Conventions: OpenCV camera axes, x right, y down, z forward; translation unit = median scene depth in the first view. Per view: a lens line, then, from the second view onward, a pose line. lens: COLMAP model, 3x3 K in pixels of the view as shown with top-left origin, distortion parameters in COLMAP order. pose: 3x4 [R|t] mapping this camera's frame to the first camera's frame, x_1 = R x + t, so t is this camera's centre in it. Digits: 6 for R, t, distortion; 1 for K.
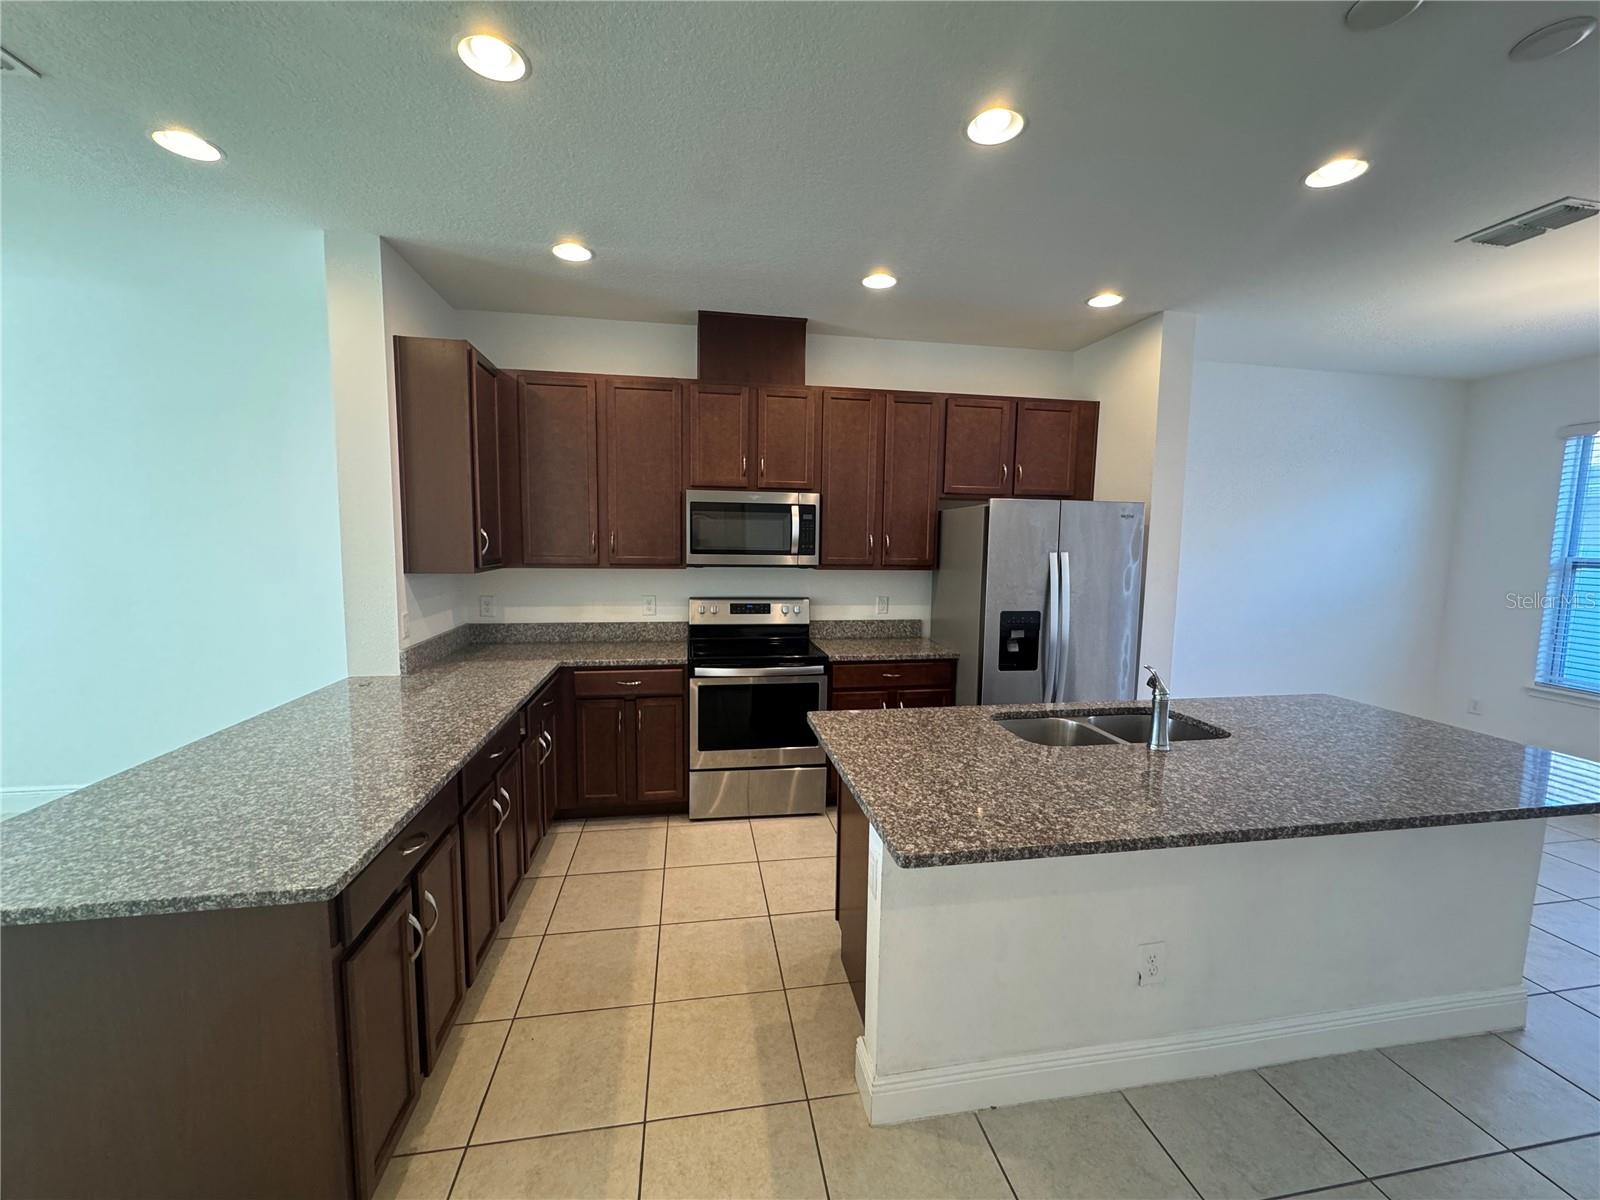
lens RADIAL K [[637.4, 0, 797.1], [0, 637.4, 603.7], [0, 0, 1]] dist [-0.000799, 0.000062]
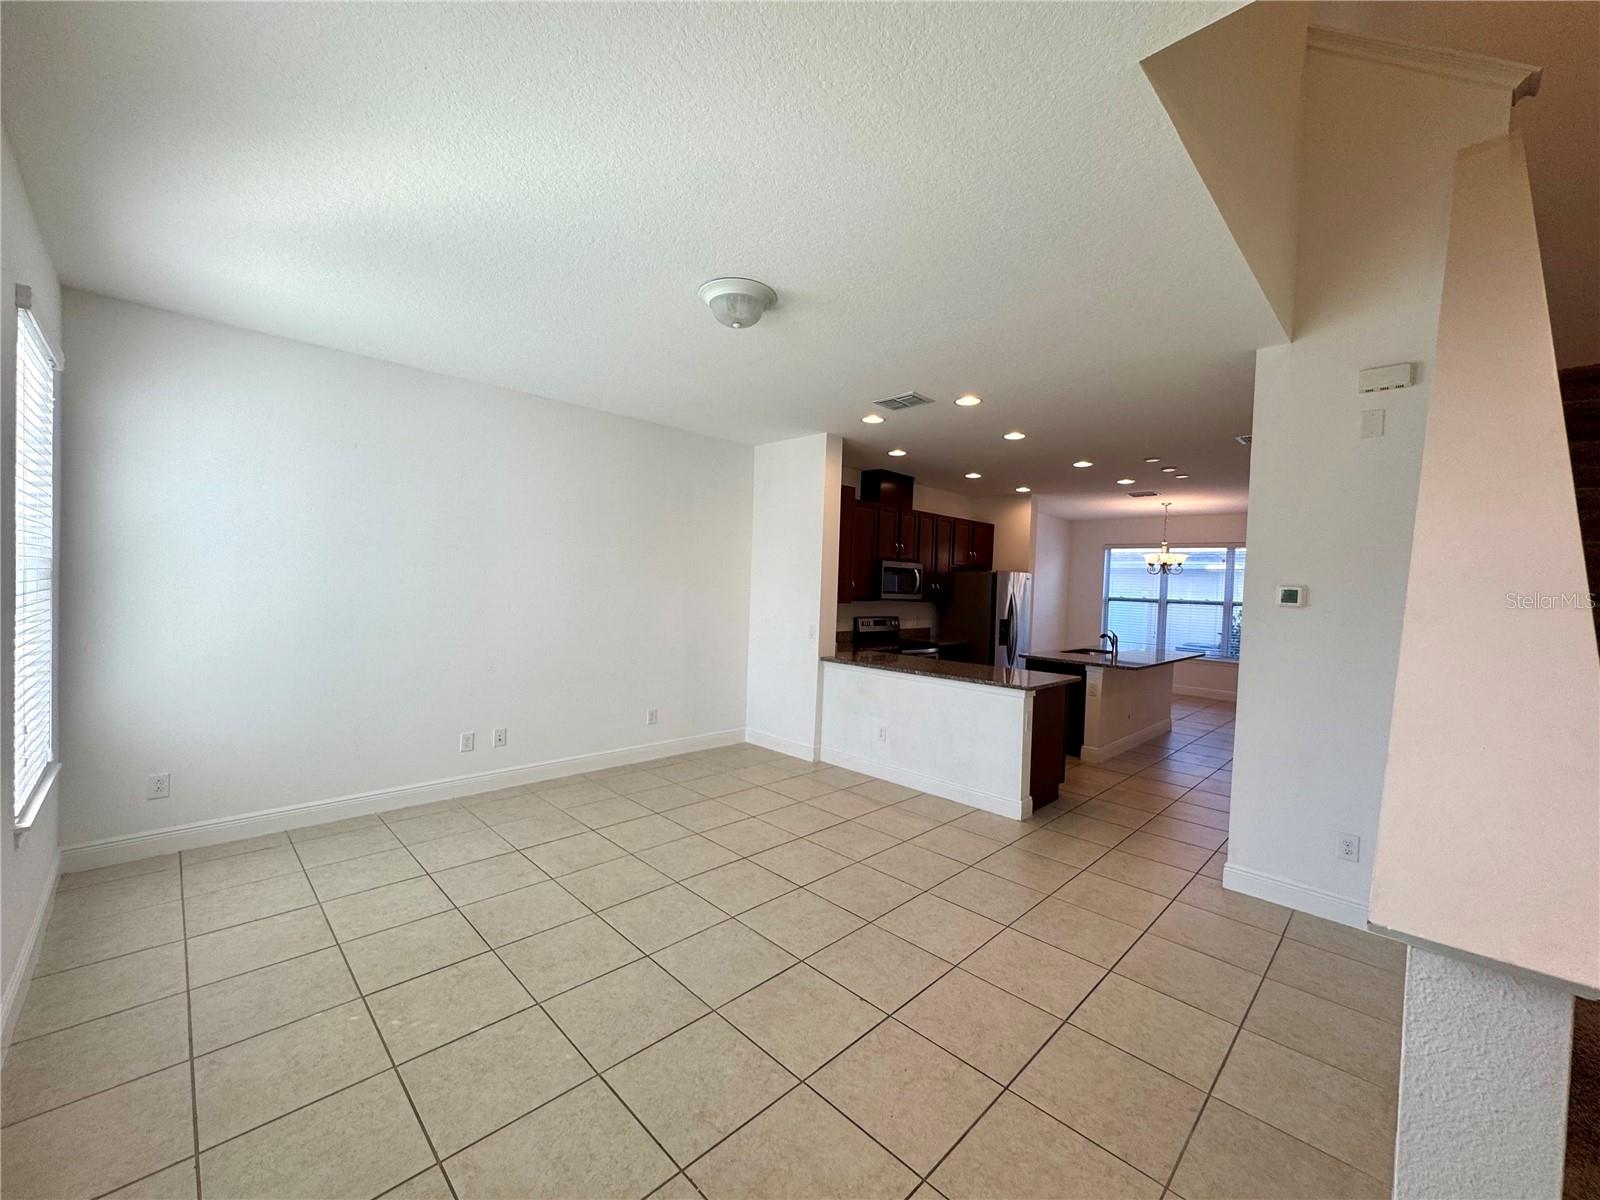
lens RADIAL K [[641.1, 0, 801.2], [0, 641.1, 597.5], [0, 0, 1]] dist [-0.000877, -0.000328]
pose [[0.815002, 0.001629, 0.579456, -1.382804], [0.037502, 0.997751, -0.055551, 0.030234], [-0.578244, 0.067005, 0.813108, -0.398758]]
